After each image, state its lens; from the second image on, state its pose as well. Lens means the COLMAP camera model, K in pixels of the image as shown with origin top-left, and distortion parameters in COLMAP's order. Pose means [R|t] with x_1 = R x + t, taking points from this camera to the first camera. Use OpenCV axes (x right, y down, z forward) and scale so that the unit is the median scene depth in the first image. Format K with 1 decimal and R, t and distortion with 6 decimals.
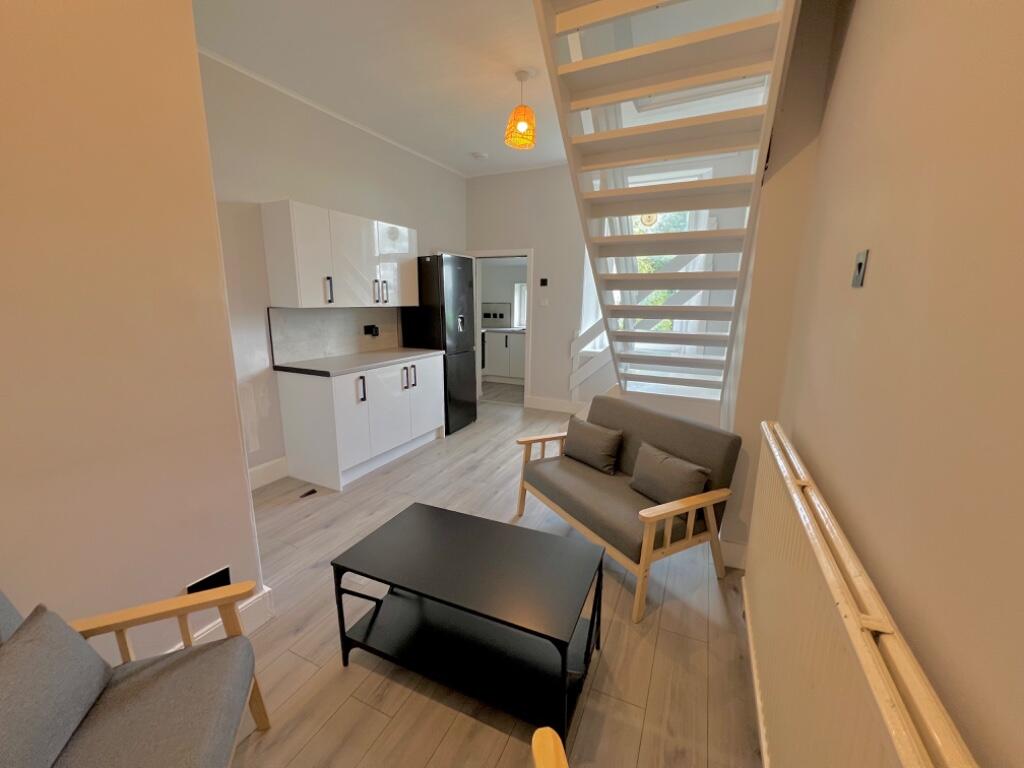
lens RADIAL K [[412.7, 0, 513.3], [0, 412.7, 385.6], [0, 0, 1]] dist [0.000550, 0.000028]
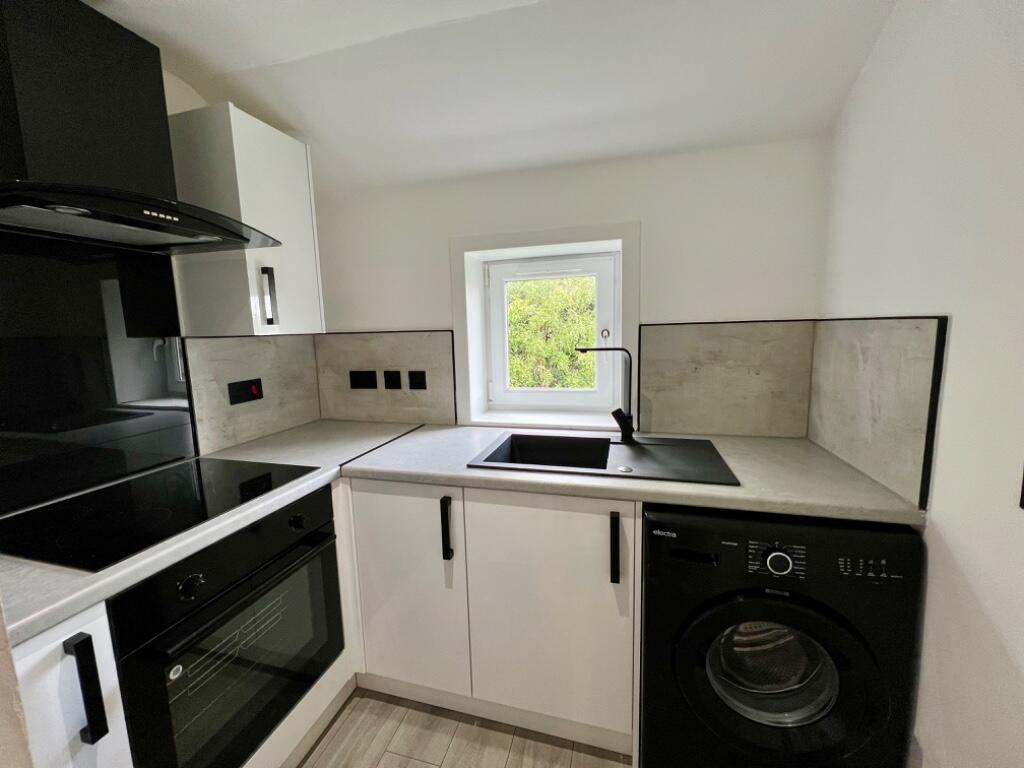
lens RADIAL K [[412.7, 0, 508.5], [0, 412.7, 381.9], [0, 0, 1]] dist [0.000550, 0.000028]
pose [[0.986195, -0.059289, 0.154611, -0.022066], [0.070877, 0.994988, -0.070542, -0.251441], [-0.149653, 0.080527, 0.985454, 1.273940]]
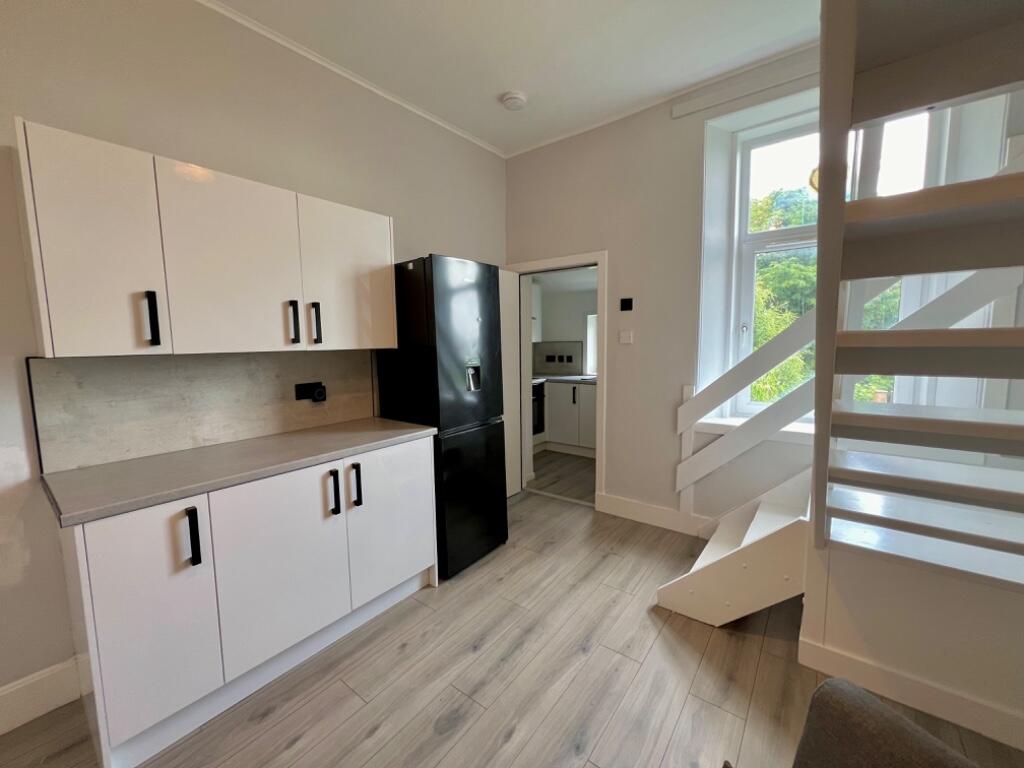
lens RADIAL K [[412.7, 0, 514.1], [0, 412.7, 382.5], [0, 0, 1]] dist [0.000550, 0.000028]
pose [[0.978513, -0.003124, -0.206159, 0.044454], [-0.018425, 0.994560, -0.102521, -0.087017], [0.205358, 0.104117, 0.973133, 0.466353]]
